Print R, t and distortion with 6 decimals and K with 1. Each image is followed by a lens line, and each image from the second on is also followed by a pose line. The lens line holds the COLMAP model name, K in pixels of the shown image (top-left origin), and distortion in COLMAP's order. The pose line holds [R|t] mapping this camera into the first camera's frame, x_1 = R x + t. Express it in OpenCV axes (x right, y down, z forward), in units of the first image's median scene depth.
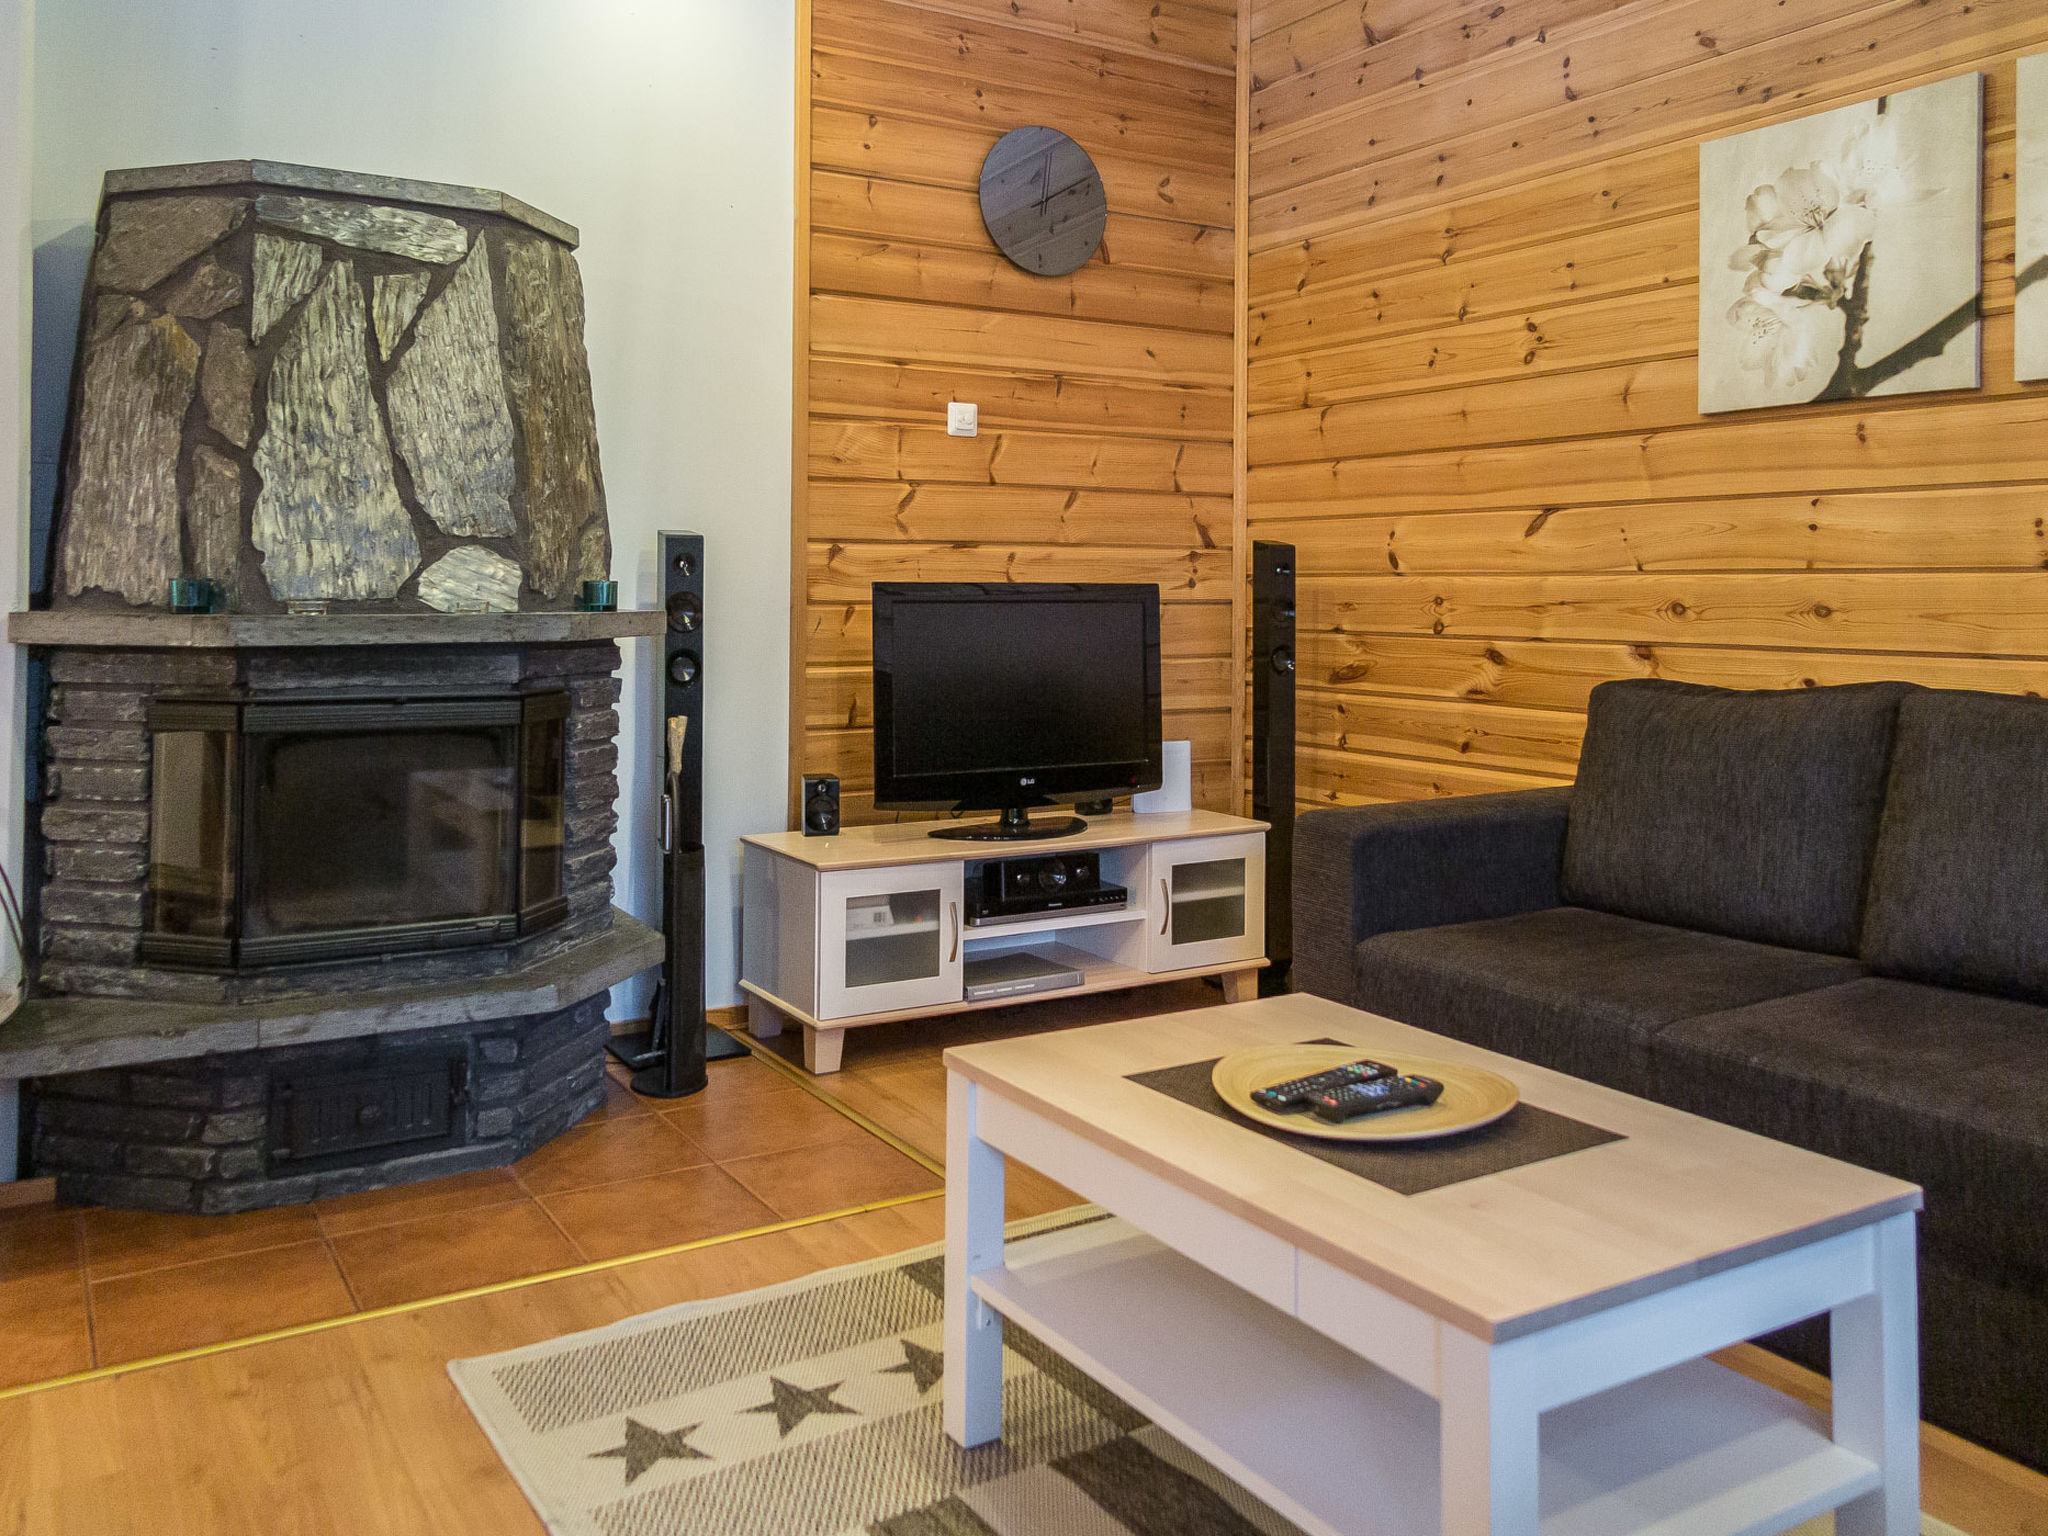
lens RADIAL K [[1635.1, 0, 979.3], [0, 1635.1, 552.1], [0, 0, 1]] dist [0.040716, 0.006685]
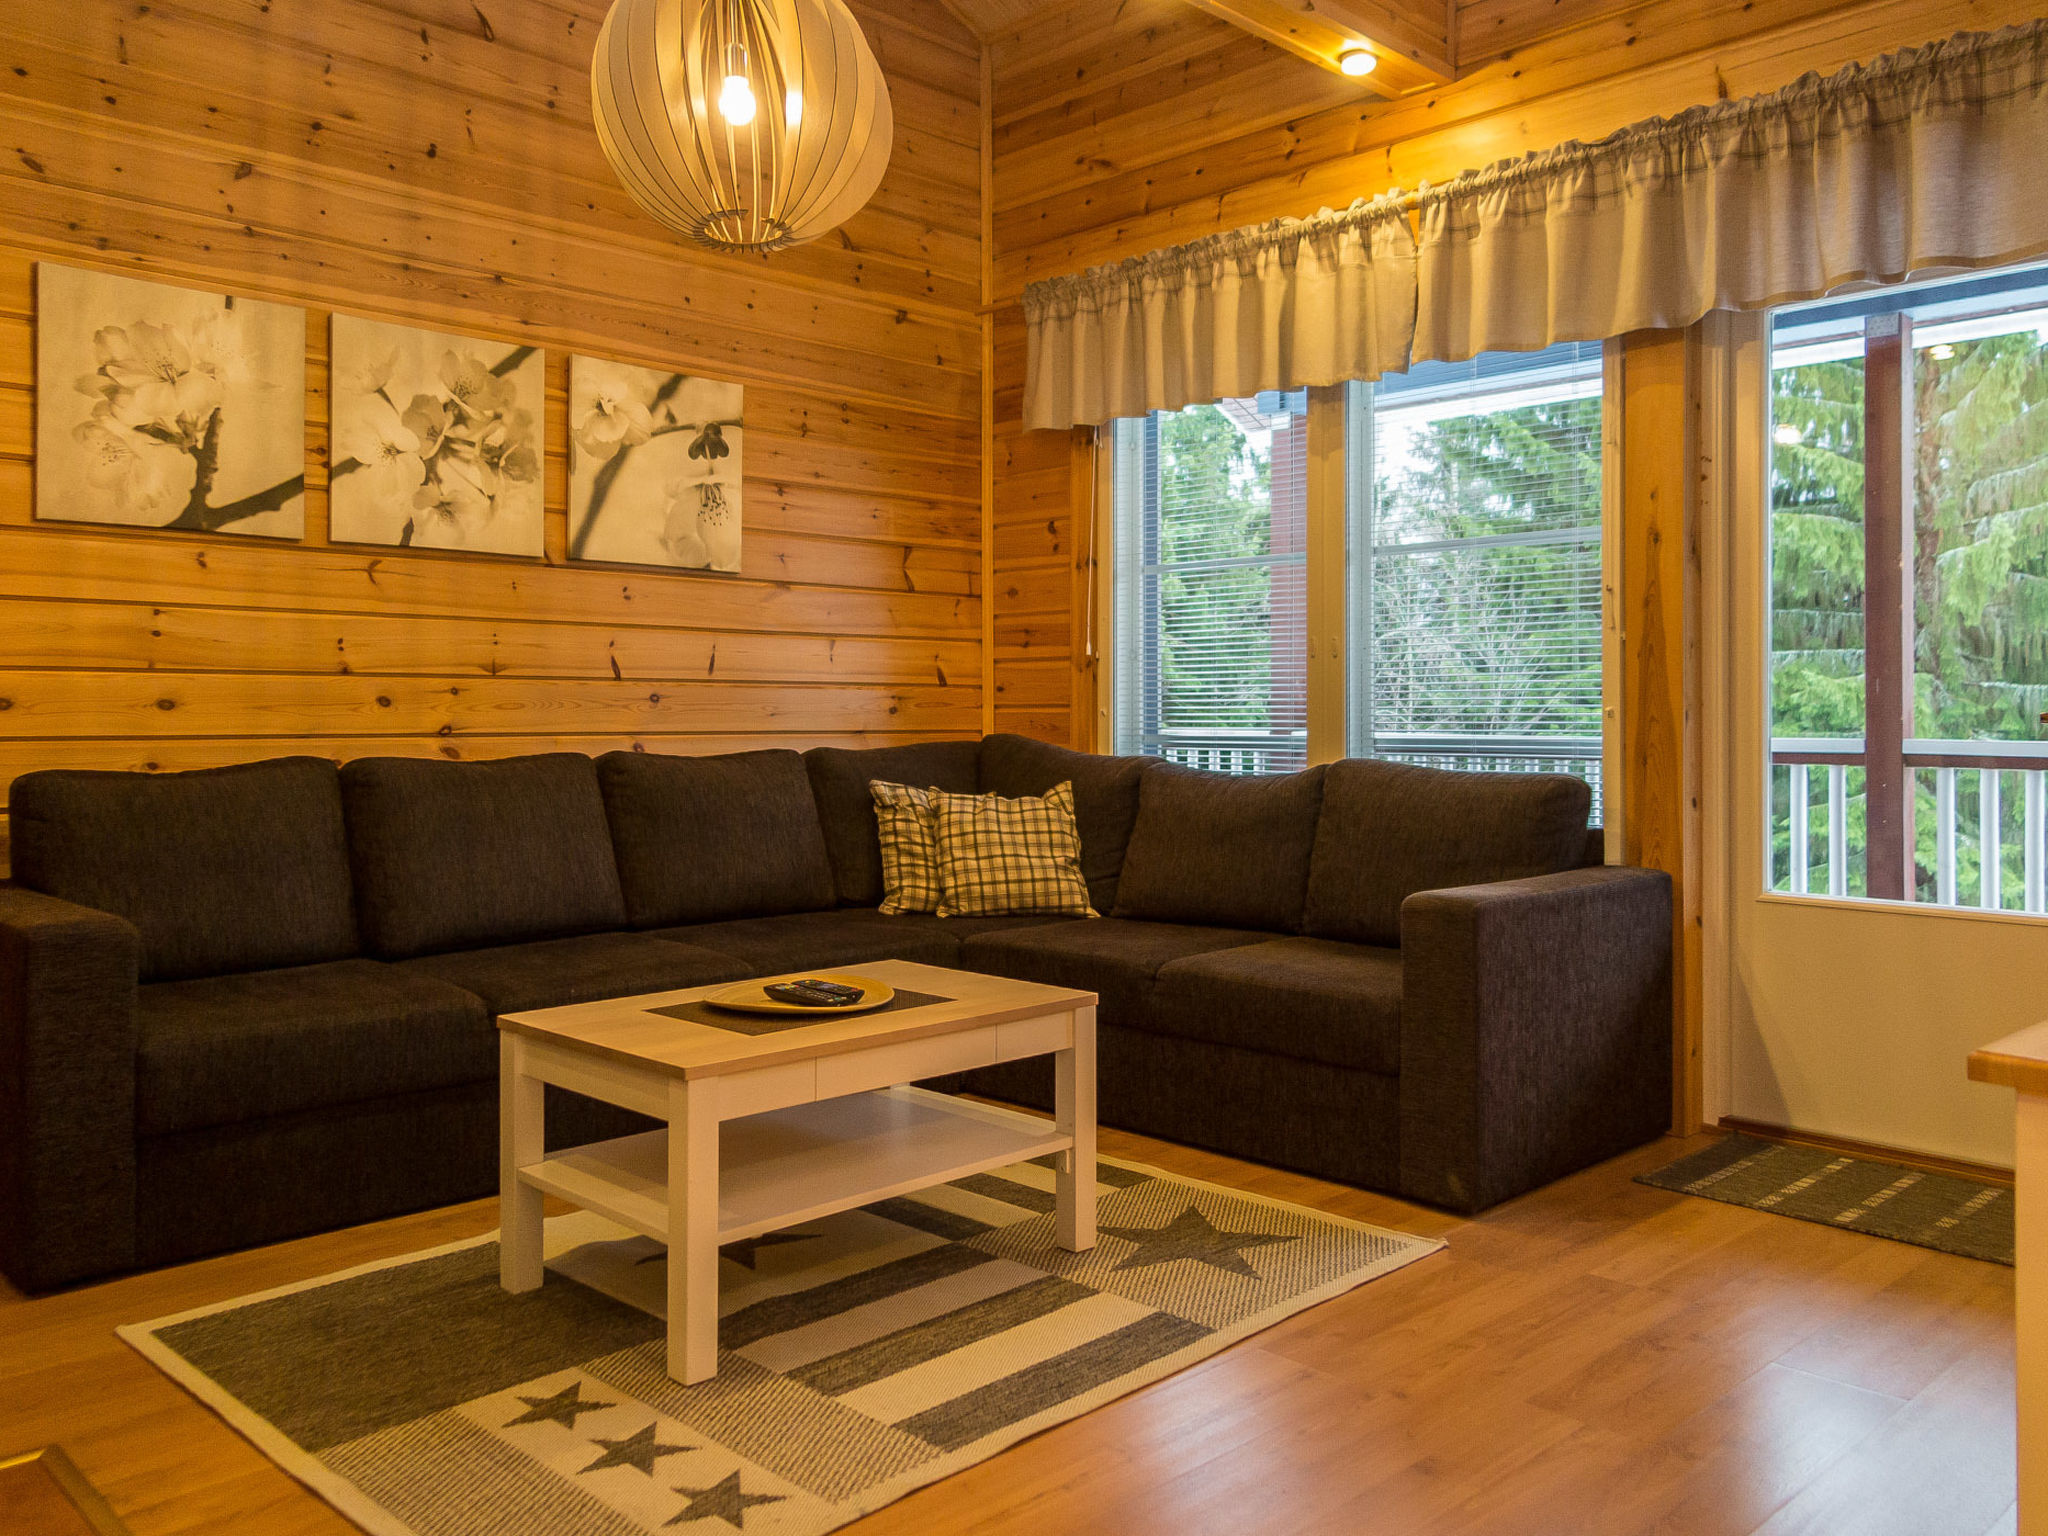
lens RADIAL K [[1623.5, 0, 1031.1], [0, 1623.5, 691.3], [0, 0, 1]] dist [0.028399, 0.002424]
pose [[-0.232334, 0.008444, 0.972599, -0.792875], [-0.024833, 0.999585, -0.014610, 0.028611], [-0.972319, -0.027547, -0.232028, 0.678947]]
